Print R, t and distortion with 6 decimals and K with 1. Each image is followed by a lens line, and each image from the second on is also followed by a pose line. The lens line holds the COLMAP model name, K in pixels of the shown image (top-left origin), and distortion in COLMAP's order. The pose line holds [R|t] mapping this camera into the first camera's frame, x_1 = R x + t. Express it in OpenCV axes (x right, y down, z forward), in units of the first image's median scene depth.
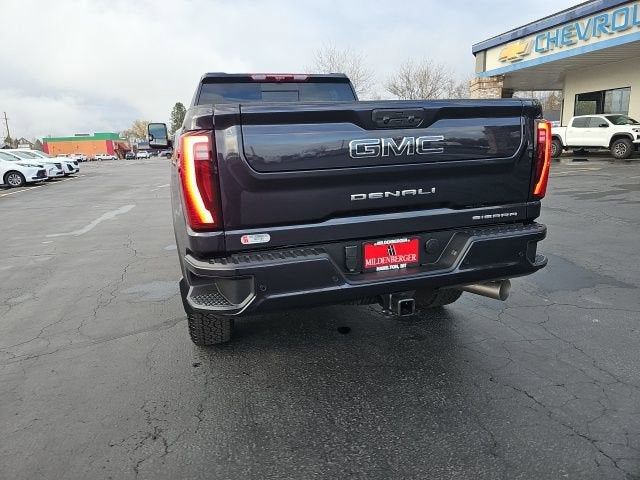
lens RADIAL K [[421.8, 0, 314.3], [0, 421.8, 239.6], [0, 0, 1]] dist [0.050125, -0.038125]
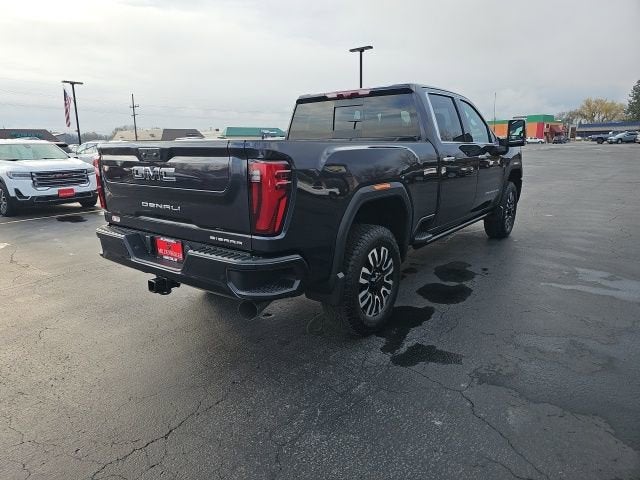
lens RADIAL K [[427.3, 0, 316.3], [0, 427.3, 241.4], [0, 0, 1]] dist [0.065203, -0.051981]
pose [[0.580409, 0.217254, -0.784810, 0.874303], [-0.183553, 0.973856, 0.133840, -0.149735], [0.793369, 0.066373, 0.605112, 0.293589]]
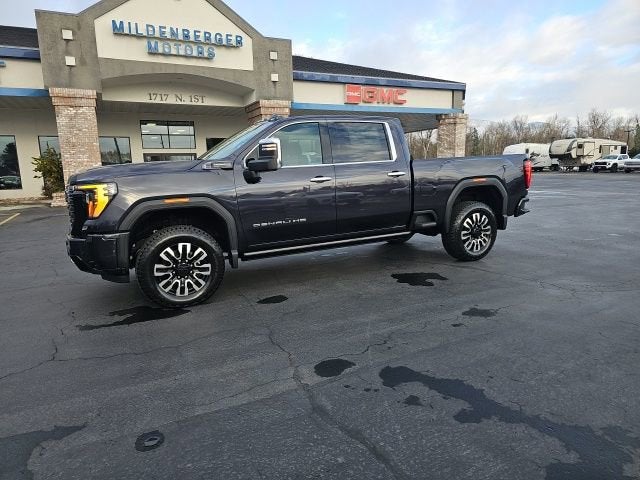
lens RADIAL K [[418.8, 0, 320.0], [0, 418.8, 240.0], [0, 0, 1]] dist [0.066721, -0.050407]
pose [[-0.179888, -0.115486, 0.976885, -1.694716], [0.250201, 0.955053, 0.158978, -0.292883], [-0.951336, 0.273015, -0.142908, 1.588387]]
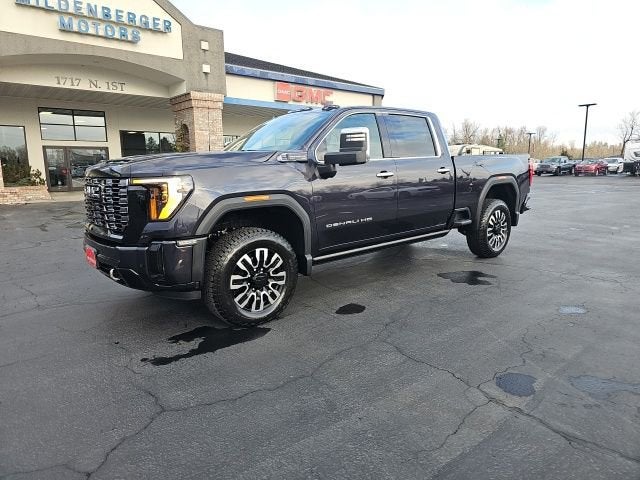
lens RADIAL K [[419.4, 0, 321.7], [0, 419.4, 231.2], [0, 0, 1]] dist [0.065792, -0.047219]
pose [[-0.411627, -0.088553, 0.907040, -1.438274], [0.230540, 0.952780, 0.197640, -0.389450], [-0.881711, 0.290463, -0.371775, 1.996678]]
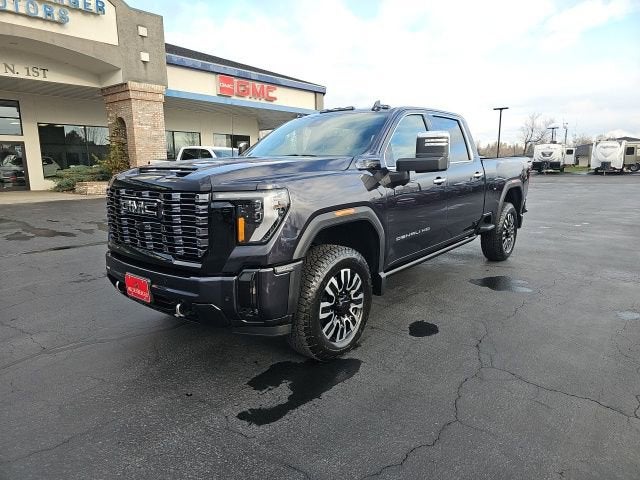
lens RADIAL K [[419.4, 0, 321.7], [0, 419.4, 231.2], [0, 0, 1]] dist [0.065792, -0.047219]
pose [[-0.567937, -0.083294, 0.818847, -1.169805], [0.214274, 0.945599, 0.244804, -0.479337], [-0.794691, 0.314491, -0.519193, 2.218821]]
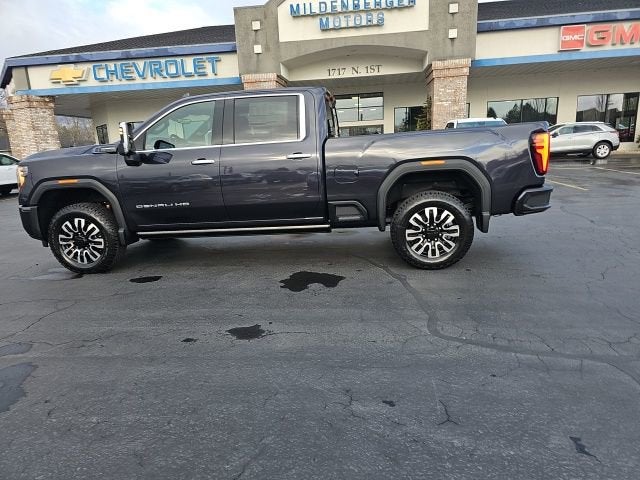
lens RADIAL K [[426.8, 0, 329.8], [0, 426.8, 241.2], [0, 0, 1]] dist [0.064821, -0.051382]
pose [[0.380754, -0.173071, 0.908335, -1.454213], [0.230652, 0.969053, 0.087956, -0.068377], [-0.895447, 0.176020, 0.408890, 0.554289]]
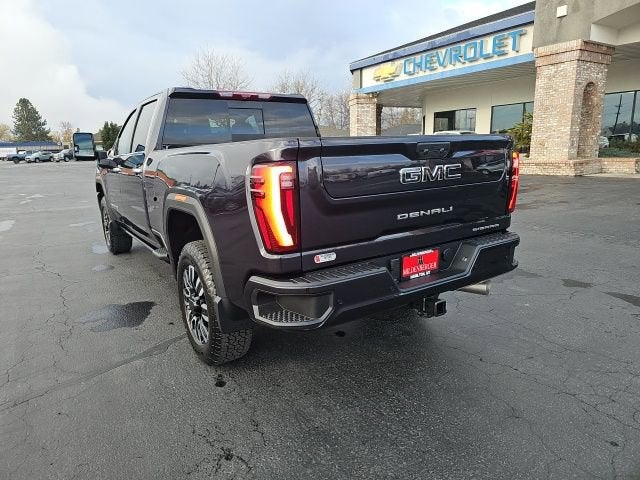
lens RADIAL K [[419.7, 0, 316.3], [0, 419.7, 244.8], [0, 0, 1]] dist [0.062934, -0.049392]
pose [[0.956738, -0.048395, 0.286898, -0.238806], [0.048860, 0.998790, 0.005545, -0.021579], [-0.286820, 0.008713, 0.957945, -0.021984]]
